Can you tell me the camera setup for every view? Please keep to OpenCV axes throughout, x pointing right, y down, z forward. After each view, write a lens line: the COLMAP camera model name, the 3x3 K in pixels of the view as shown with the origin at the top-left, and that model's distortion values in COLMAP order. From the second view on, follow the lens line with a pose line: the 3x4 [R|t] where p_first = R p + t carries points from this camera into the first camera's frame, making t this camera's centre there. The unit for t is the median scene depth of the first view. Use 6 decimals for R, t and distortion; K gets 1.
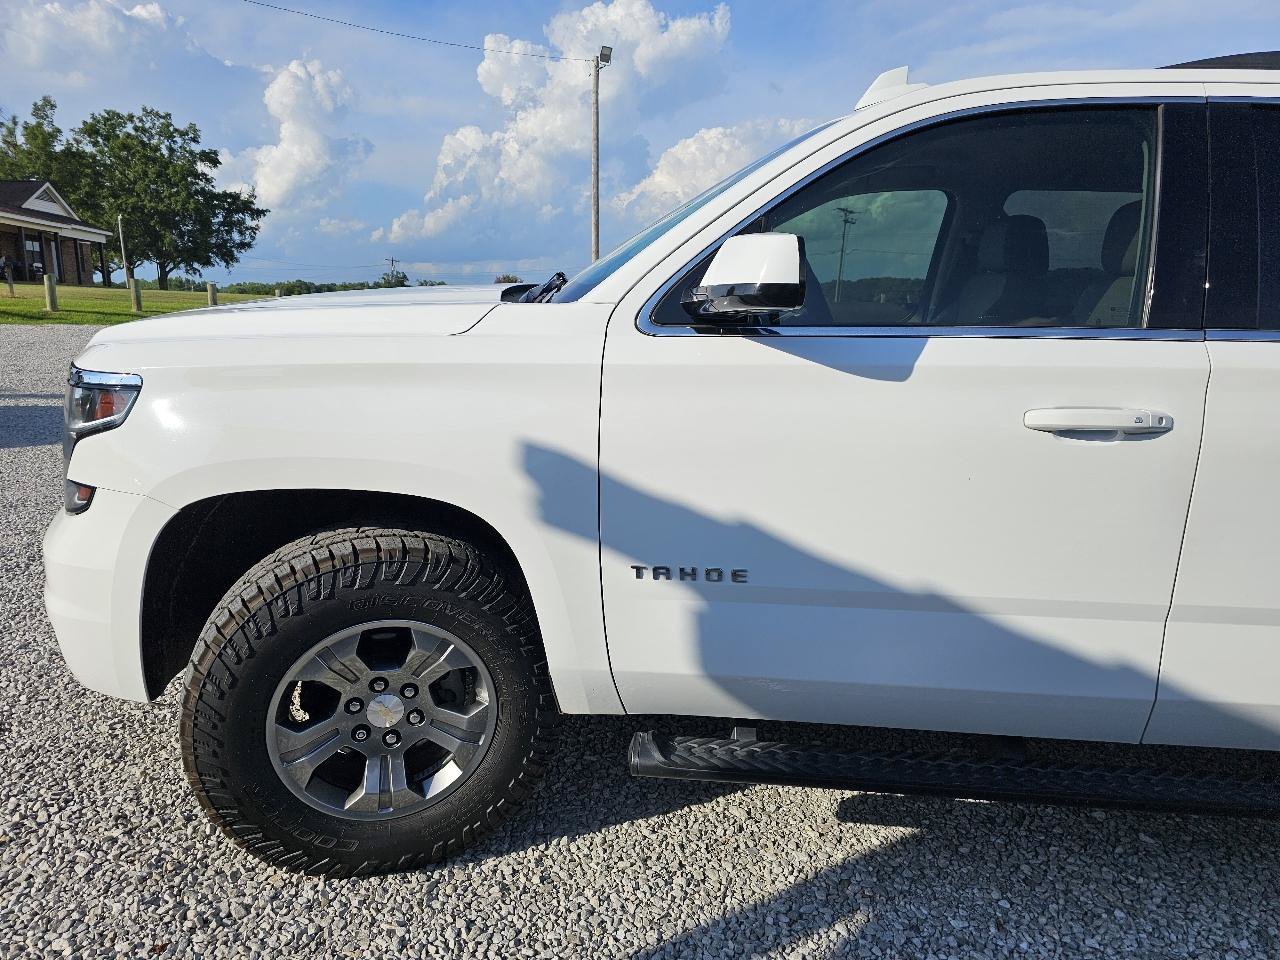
lens RADIAL K [[848.6, 0, 640.0], [0, 848.6, 480.0], [0, 0, 1]] dist [0.052592, -0.001119]
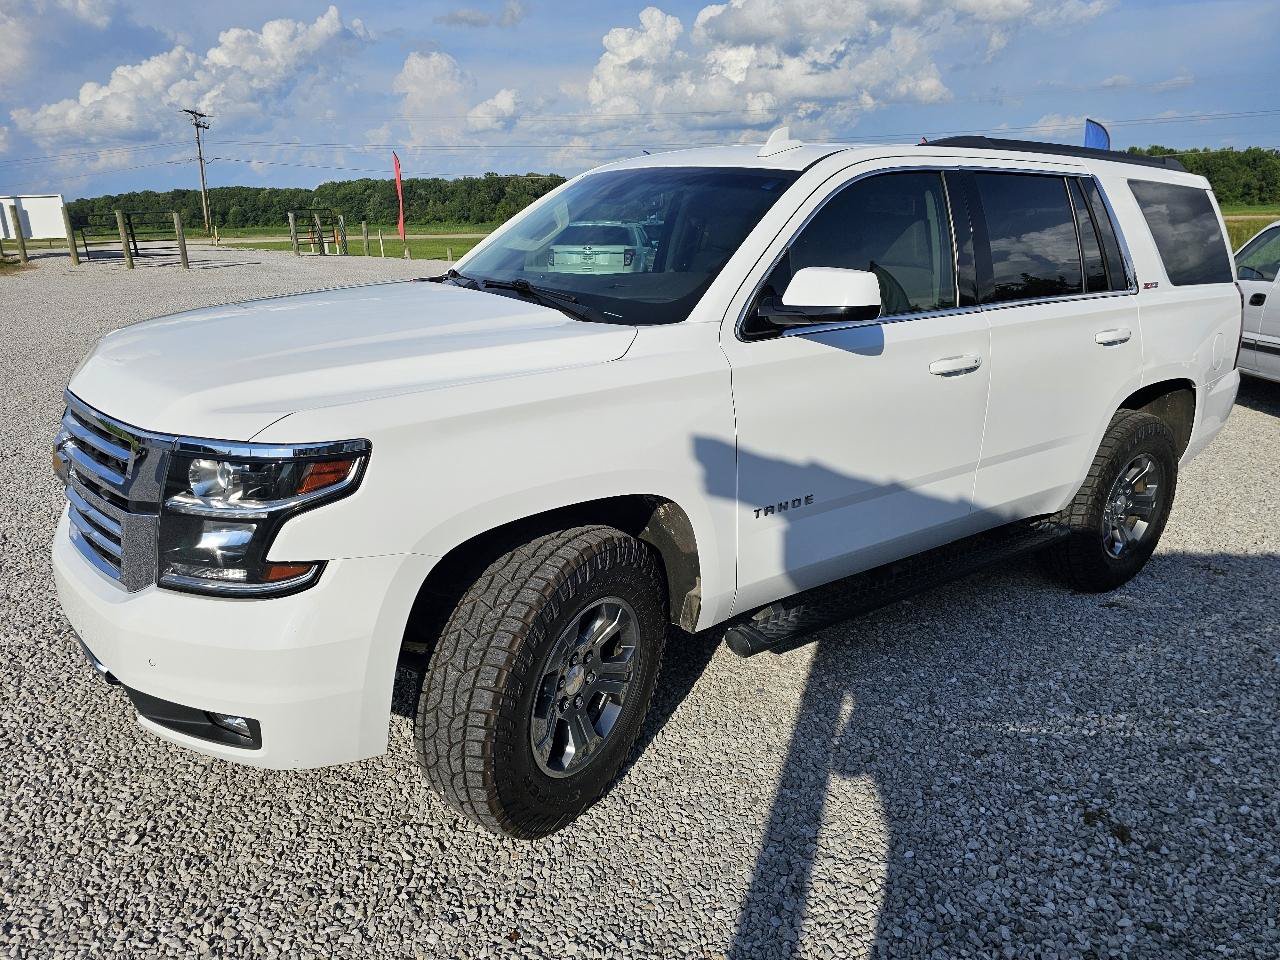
lens RADIAL K [[848.6, 0, 640.0], [0, 848.6, 480.0], [0, 0, 1]] dist [0.052592, -0.001119]
pose [[0.765005, -0.207891, 0.609548, -0.987073], [0.148658, 0.977909, 0.146953, -0.178300], [-0.626632, -0.021806, 0.779010, 0.038990]]
